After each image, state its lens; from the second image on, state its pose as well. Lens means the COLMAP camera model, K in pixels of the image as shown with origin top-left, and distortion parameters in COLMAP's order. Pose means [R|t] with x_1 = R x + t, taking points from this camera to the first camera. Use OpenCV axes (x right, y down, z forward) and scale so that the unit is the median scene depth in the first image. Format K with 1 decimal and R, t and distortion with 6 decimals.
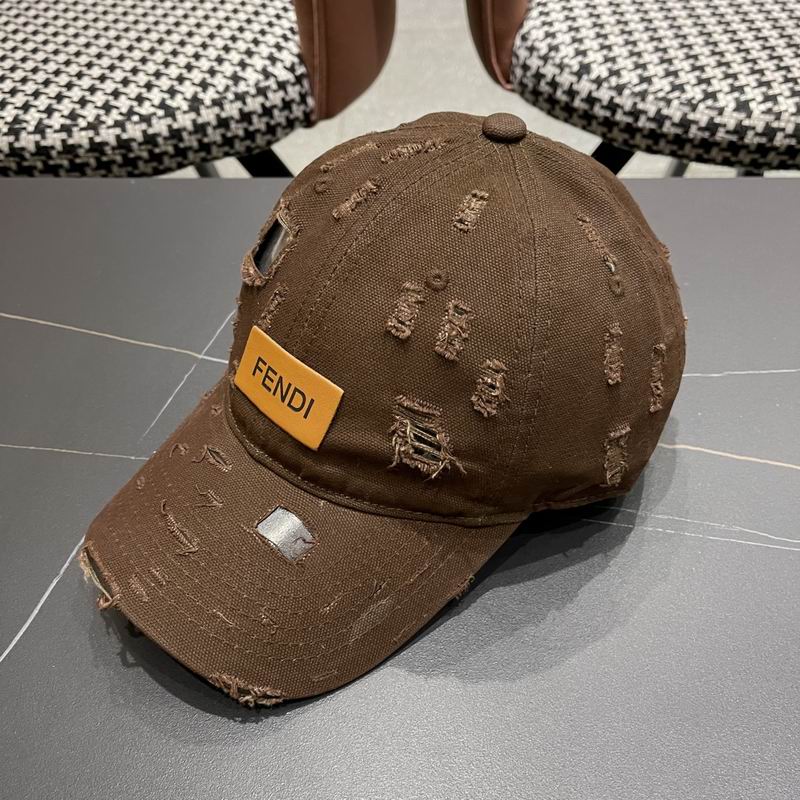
lens RADIAL K [[846.4, 0, 393.0], [0, 846.4, 411.8], [0, 0, 1]] dist [0.020152, 0.000000]
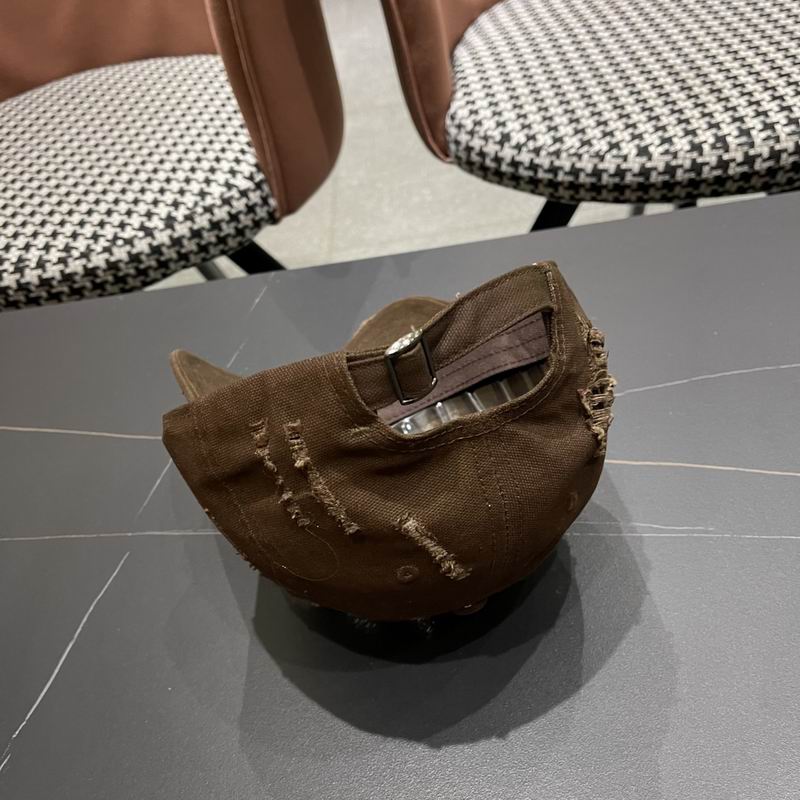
lens RADIAL K [[846.4, 0, 401.9], [0, 846.4, 411.7], [0, 0, 1]] dist [0.020152, 0.000000]
pose [[0.988662, -0.141952, -0.048968, 0.095230], [0.138593, 0.988130, -0.066273, 0.010205], [0.057794, 0.058735, 0.996599, -0.106962]]
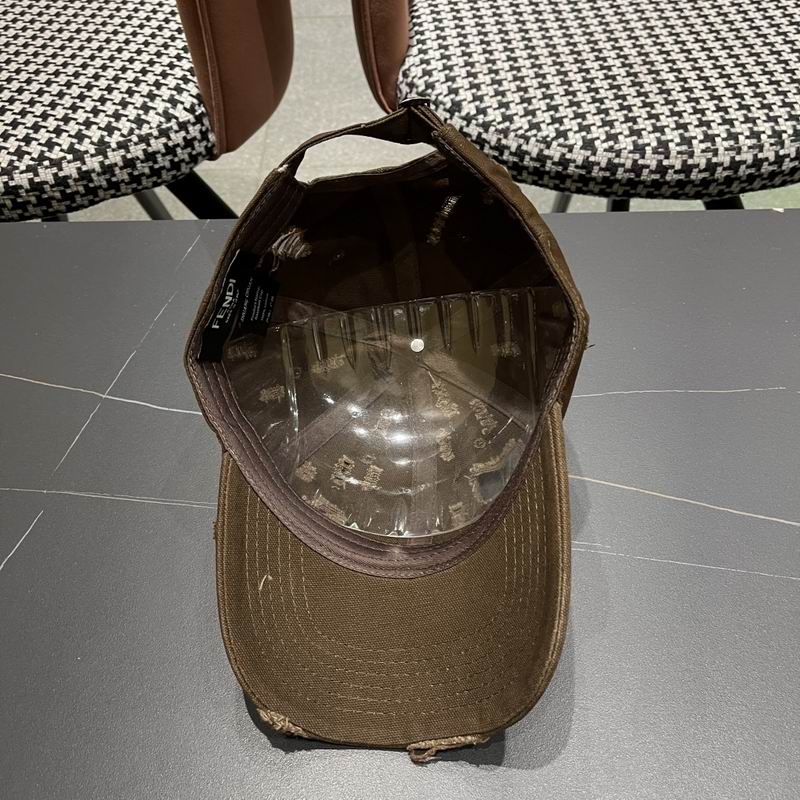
lens RADIAL K [[846.4, 0, 398.2], [0, 846.4, 405.7], [0, 0, 1]] dist [0.020152, 0.000000]
pose [[0.998184, -0.035904, 0.048361, 0.082739], [0.033858, 0.998523, 0.042488, -0.061984], [-0.049815, -0.040773, 0.997926, -0.126130]]
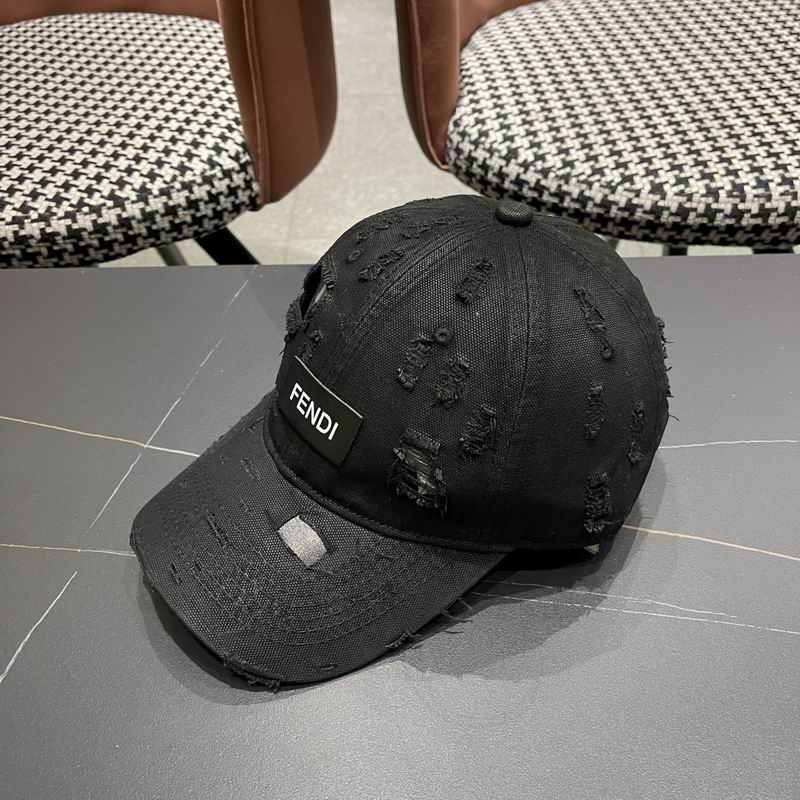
lens RADIAL K [[846.4, 0, 393.9], [0, 846.4, 406.5], [0, 0, 1]] dist [0.020152, 0.000000]
pose [[0.998887, -0.029228, 0.037008, 0.028659], [0.031250, 0.997981, -0.055294, -0.032937], [-0.035317, 0.056389, 0.997784, -0.039609]]
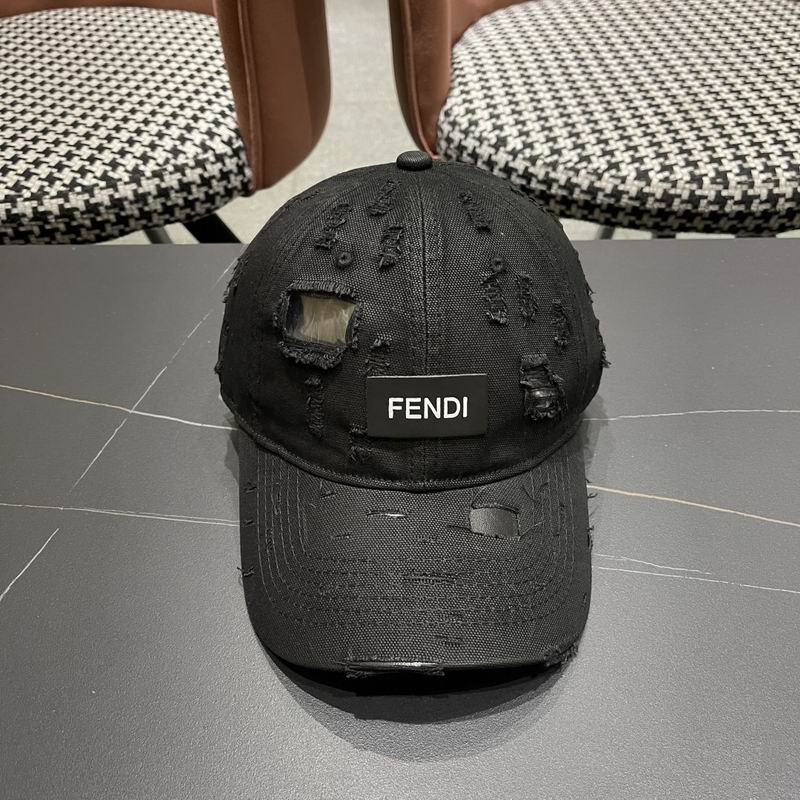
lens RADIAL K [[846.4, 0, 399.5], [0, 846.4, 402.6], [0, 0, 1]] dist [0.020152, 0.000000]
pose [[0.998744, -0.018938, 0.046382, 0.039988], [0.022531, 0.996681, -0.078226, 0.009663], [-0.044746, 0.079173, 0.995856, -0.045268]]
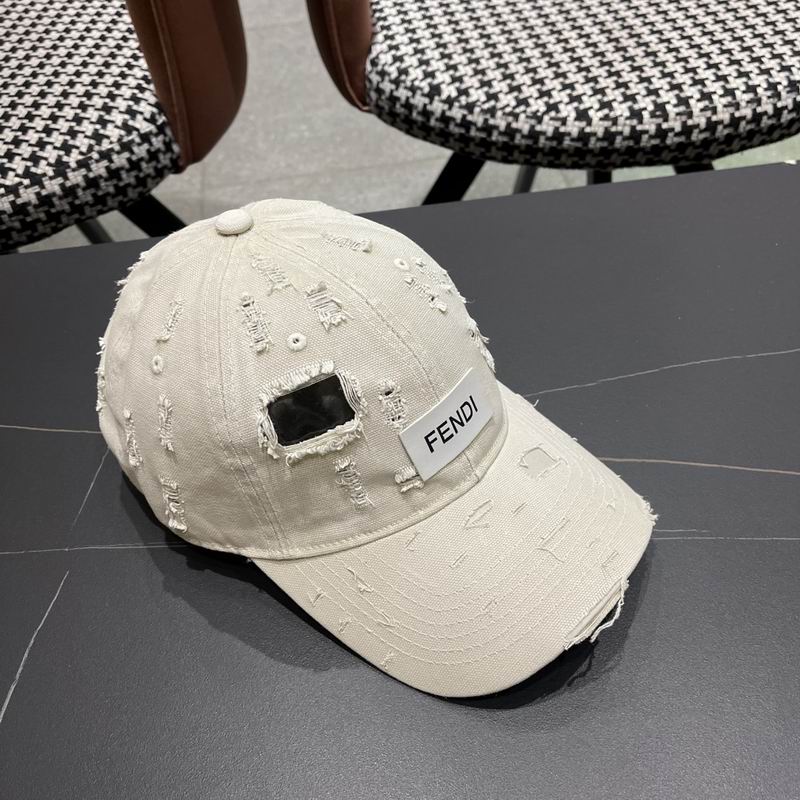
lens RADIAL K [[846.4, 0, 396.9], [0, 846.4, 411.3], [0, 0, 1]] dist [0.020152, 0.000000]
pose [[0.981906, -0.150742, 0.114620, -0.001558], [0.147114, 0.988330, 0.039522, -0.059427], [-0.119240, -0.021945, 0.992623, -0.048548]]
